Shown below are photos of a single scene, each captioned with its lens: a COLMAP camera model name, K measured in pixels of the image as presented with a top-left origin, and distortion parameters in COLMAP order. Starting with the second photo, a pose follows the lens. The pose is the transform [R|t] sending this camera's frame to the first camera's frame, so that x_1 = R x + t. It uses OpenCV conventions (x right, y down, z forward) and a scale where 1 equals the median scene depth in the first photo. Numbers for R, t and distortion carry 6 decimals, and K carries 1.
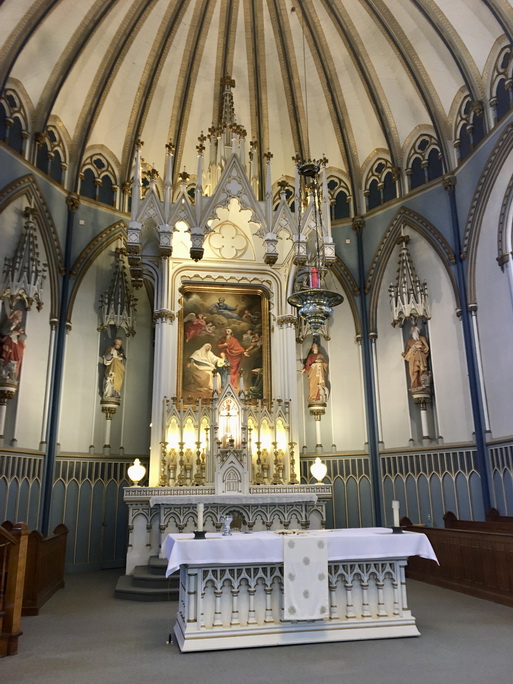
lens RADIAL K [[575.7, 0, 256.5], [0, 575.7, 342.0], [0, 0, 1]] dist [0.081992, -0.002765]
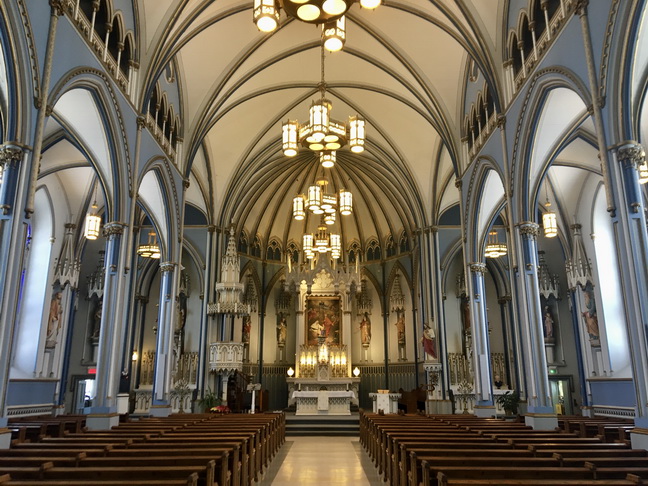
lens RADIAL K [[545.4, 0, 324.0], [0, 545.4, 243.0], [0, 0, 1]] dist [0.081992, -0.002765]
pose [[0.982344, -0.034159, -0.183937, 0.410705], [0.037845, 0.999146, 0.016569, -0.390721], [0.183214, -0.023238, 0.982798, -1.393333]]
